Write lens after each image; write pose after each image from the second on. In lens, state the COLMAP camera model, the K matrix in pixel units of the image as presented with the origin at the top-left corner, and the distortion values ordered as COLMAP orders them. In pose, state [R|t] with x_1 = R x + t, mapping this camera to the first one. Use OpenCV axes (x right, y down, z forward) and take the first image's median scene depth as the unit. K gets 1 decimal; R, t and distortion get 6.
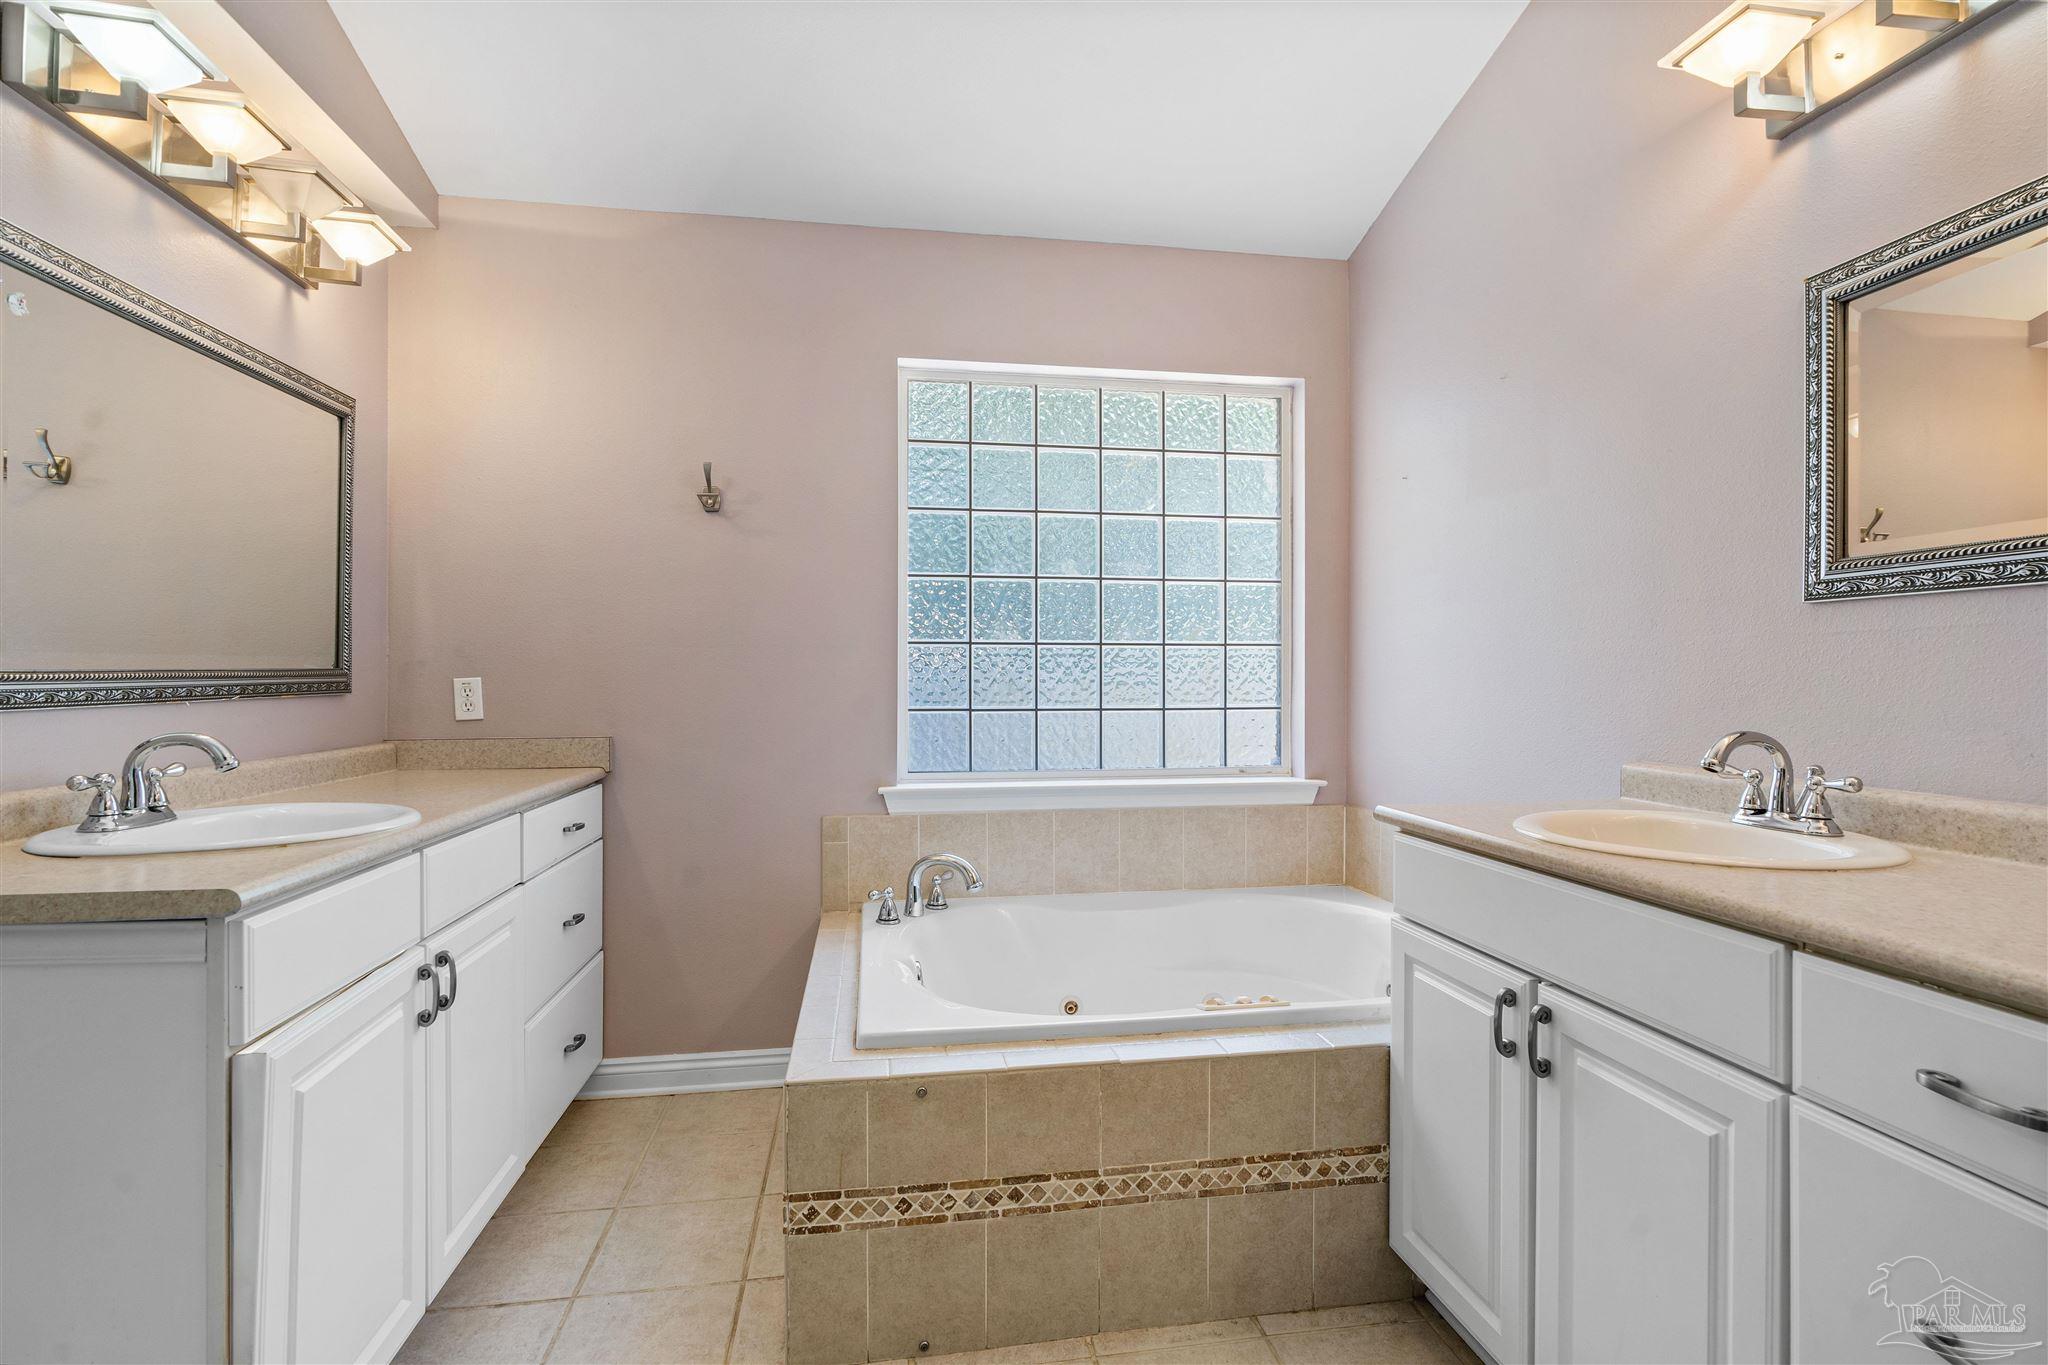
lens RADIAL K [[932.0, 0, 1033.0], [0, 932.0, 691.9], [0, 0, 1]] dist [-0.005114, 0.000924]
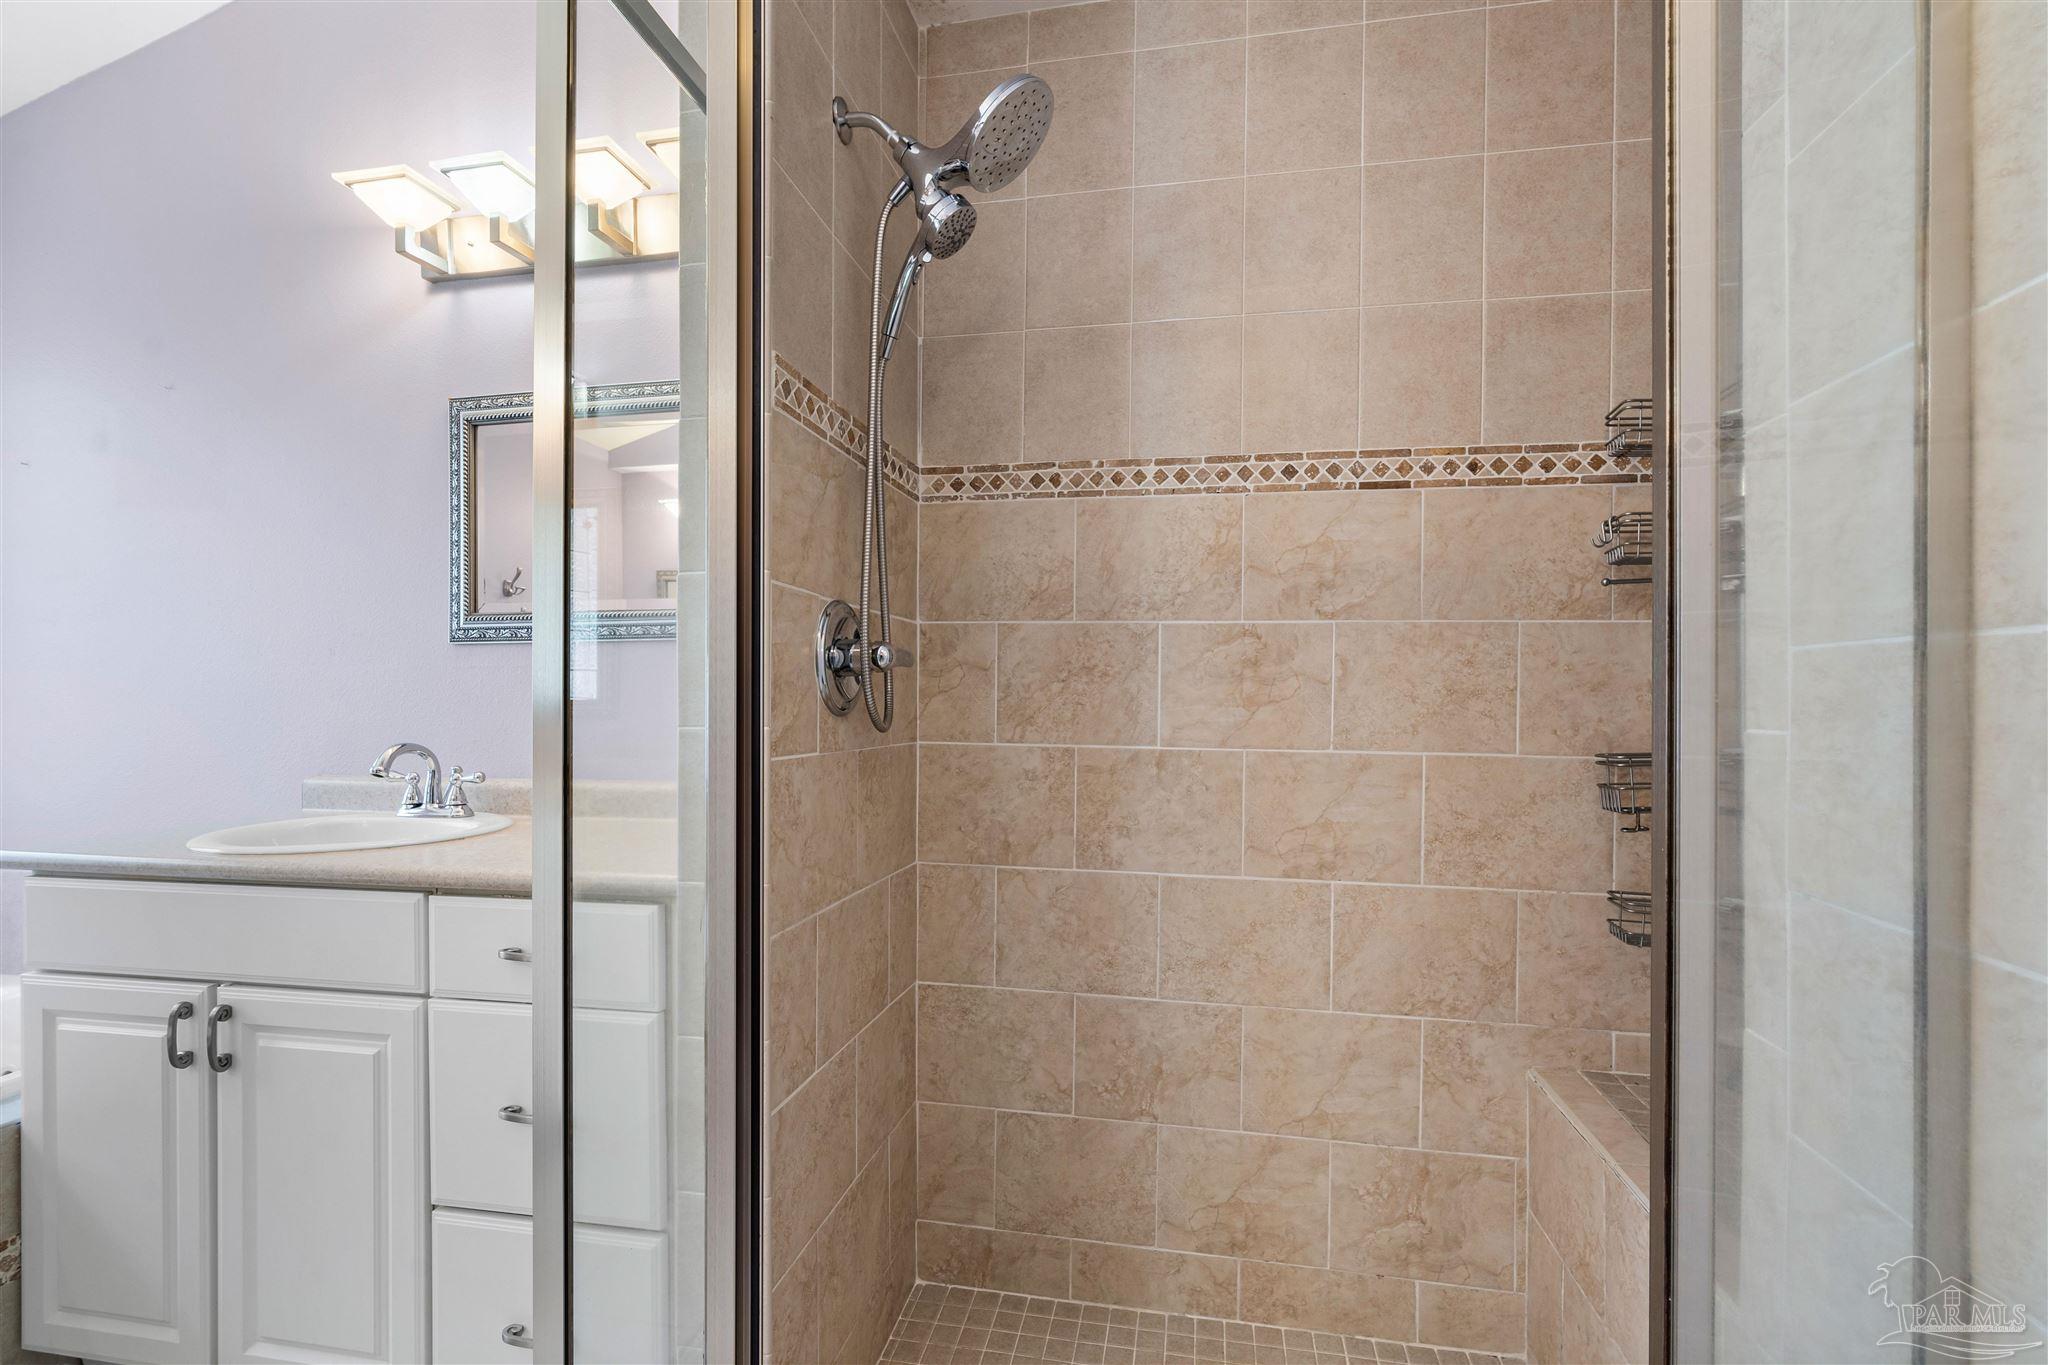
lens RADIAL K [[932.0, 0, 1033.0], [0, 932.0, 691.9], [0, 0, 1]] dist [-0.005114, 0.000924]
pose [[0.339964, 0.004473, 0.940428, -0.138006], [0.014632, 0.999842, -0.010045, -0.001960], [-0.940324, 0.017175, 0.339845, -0.241102]]
